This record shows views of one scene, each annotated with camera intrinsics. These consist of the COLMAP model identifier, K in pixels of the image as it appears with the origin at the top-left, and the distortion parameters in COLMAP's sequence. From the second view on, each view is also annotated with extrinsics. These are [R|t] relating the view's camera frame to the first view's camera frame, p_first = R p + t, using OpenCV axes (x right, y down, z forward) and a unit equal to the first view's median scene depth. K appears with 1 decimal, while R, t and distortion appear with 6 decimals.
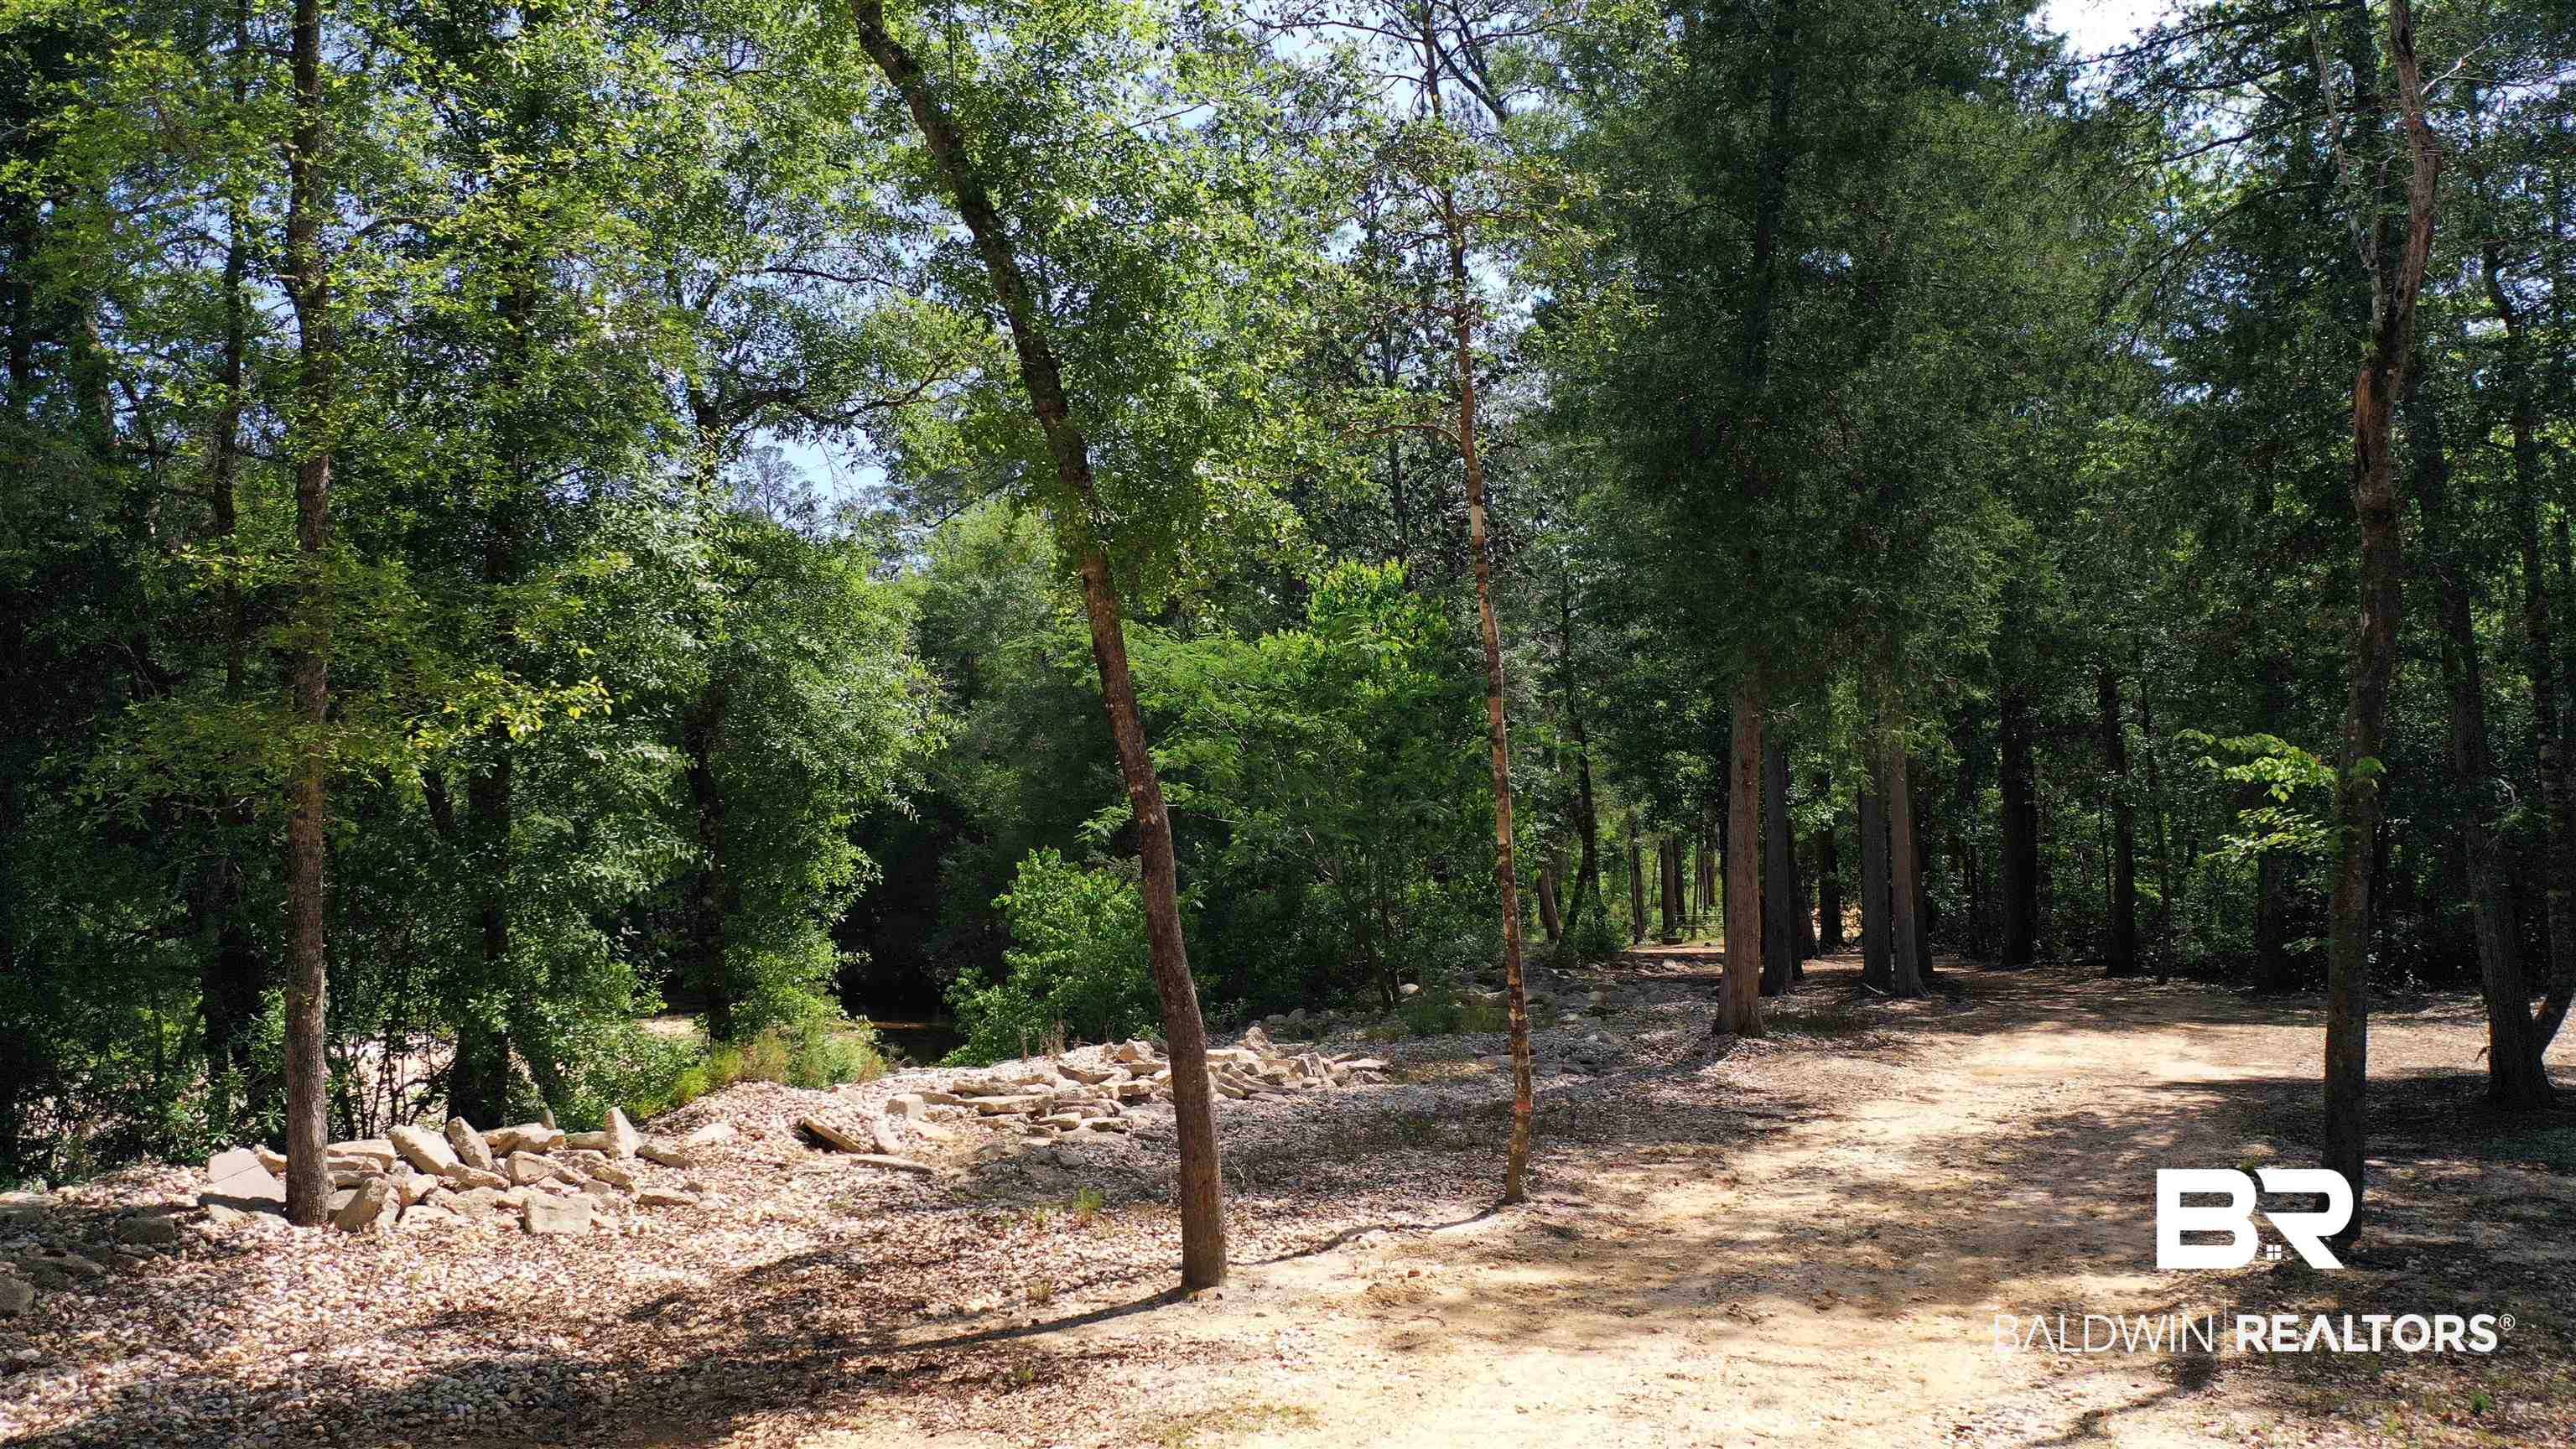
lens RADIAL K [[2048.3, 0, 1292.5], [0, 2048.3, 721.4], [0, 0, 1]] dist [0.017691, 0.003178]
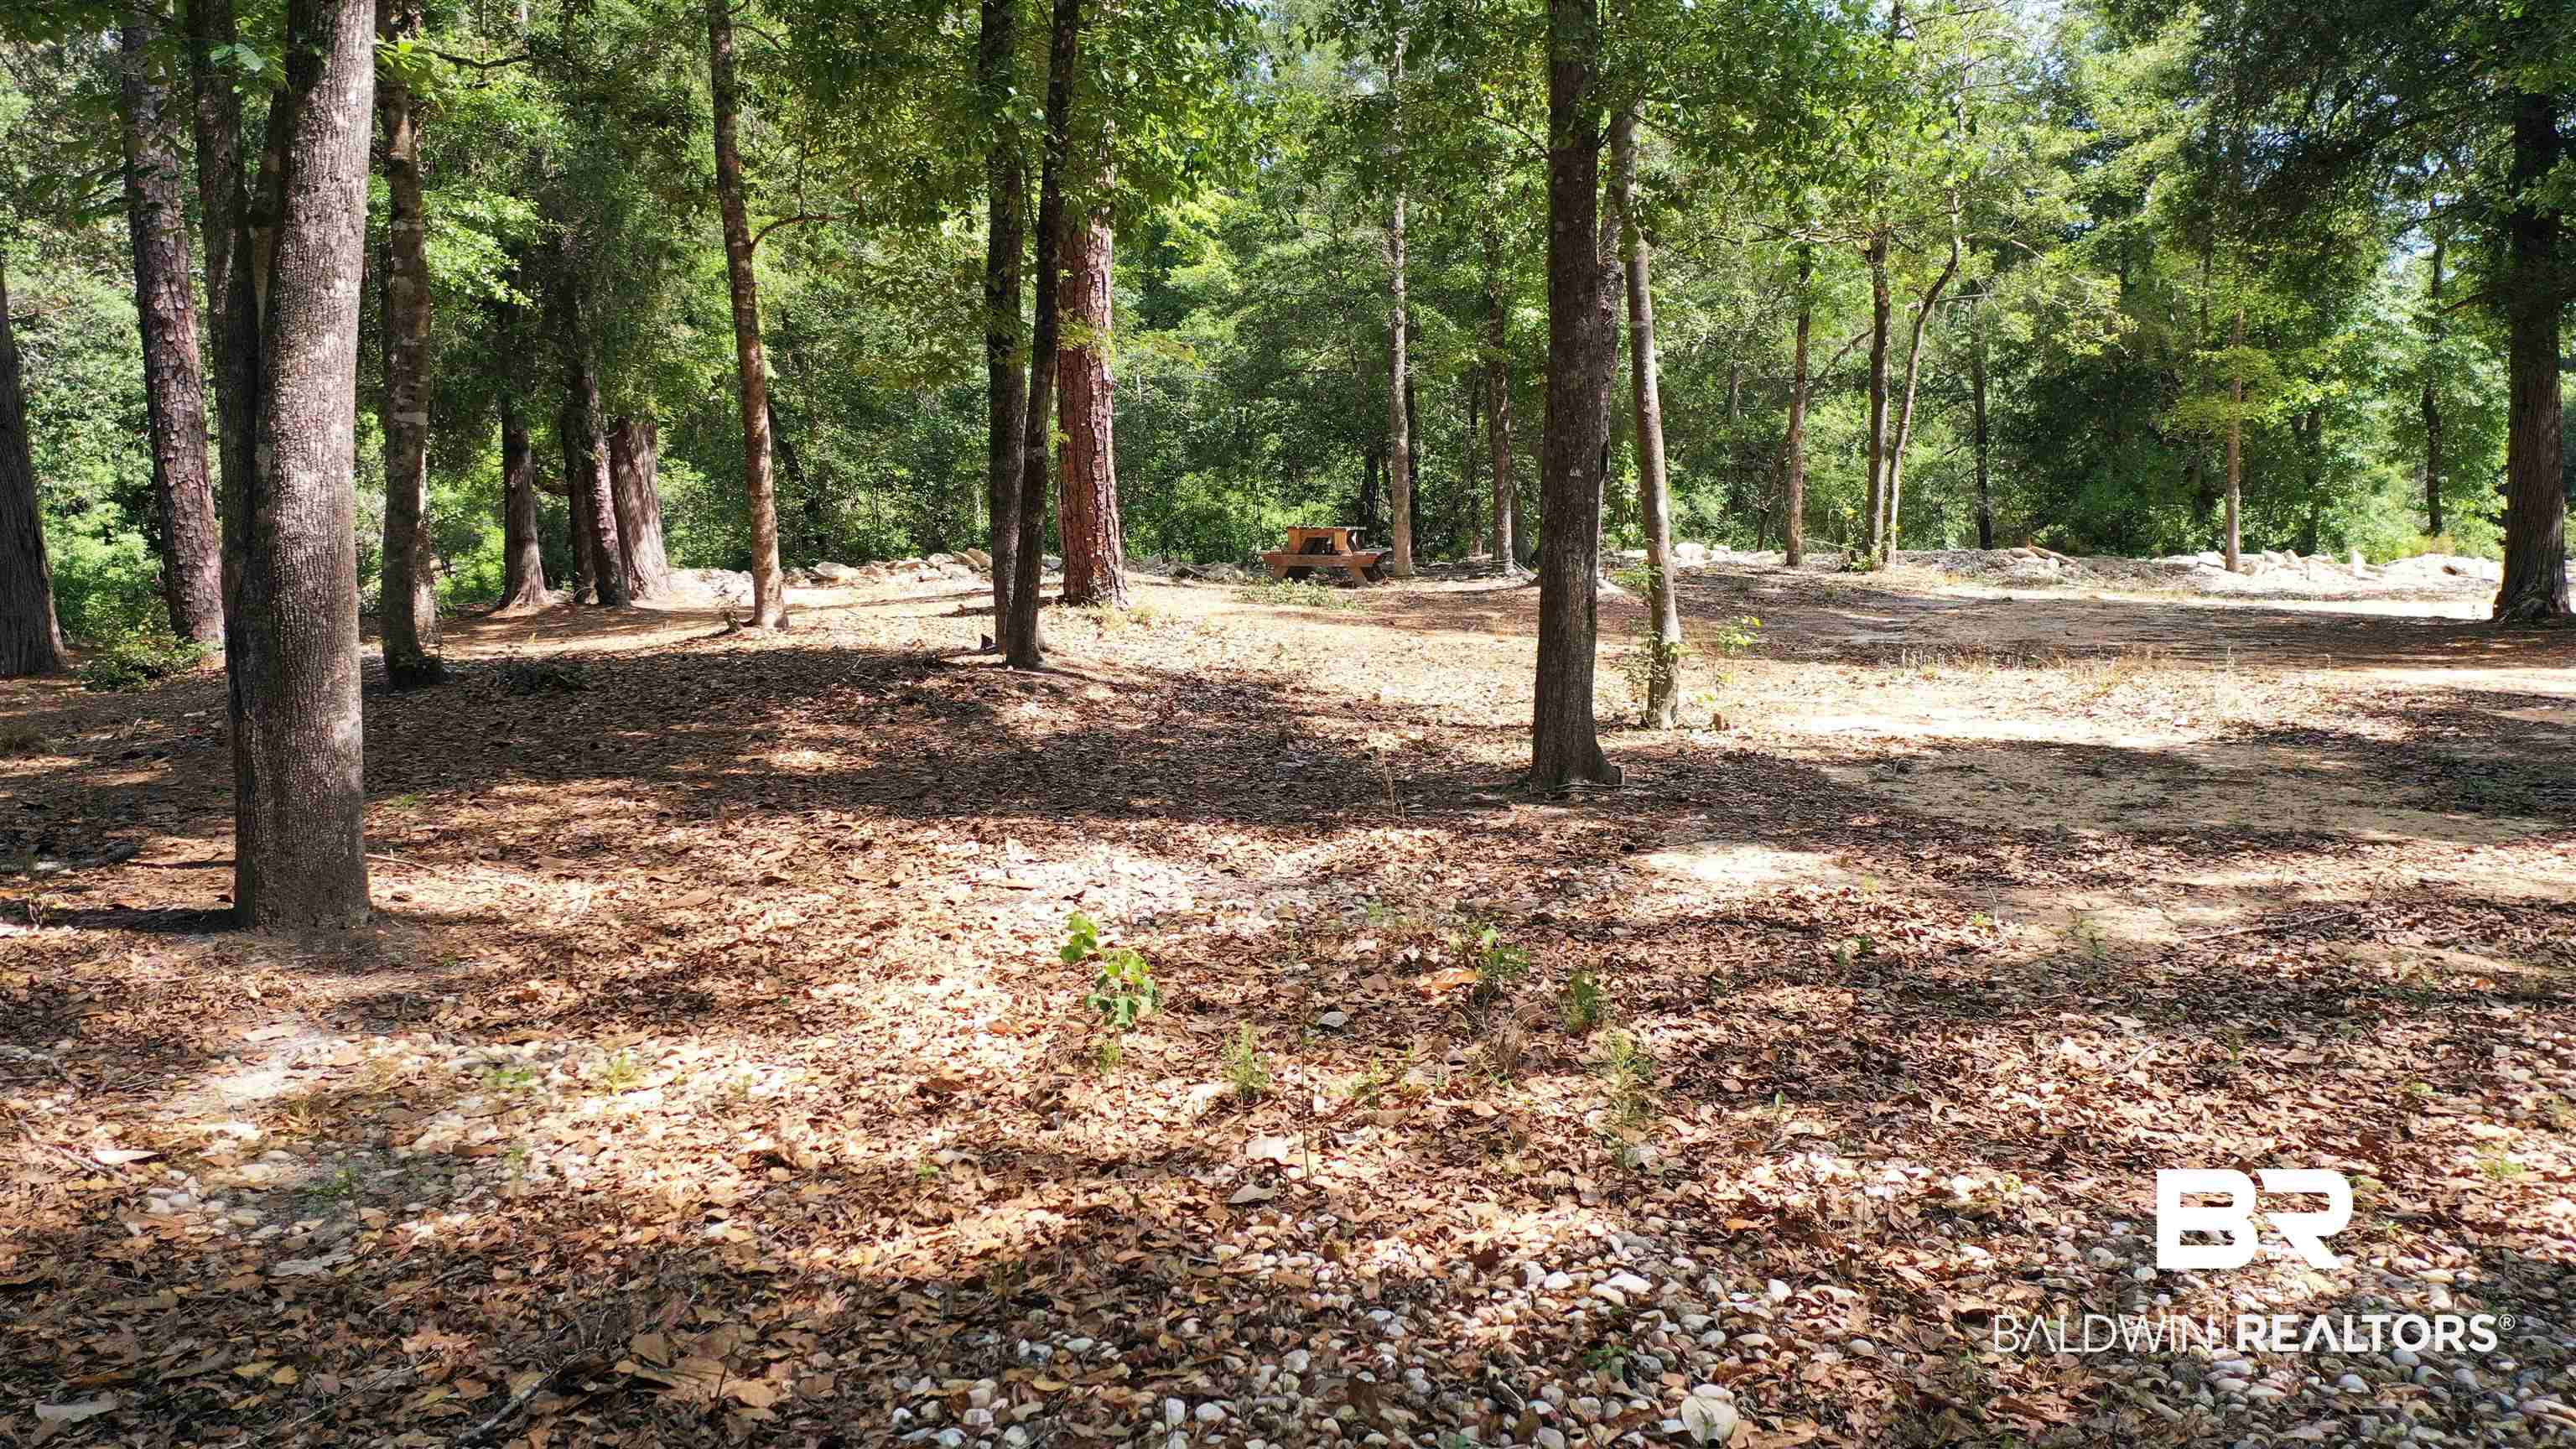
lens RADIAL K [[2048.3, 0, 1290.1], [0, 2048.3, 725.5], [0, 0, 1]] dist [0.017691, 0.003178]
pose [[0.640800, 0.083258, -0.763180, 0.879039], [0.056881, 0.986221, 0.155350, -0.073081], [0.765598, -0.142959, 0.627234, -1.821201]]
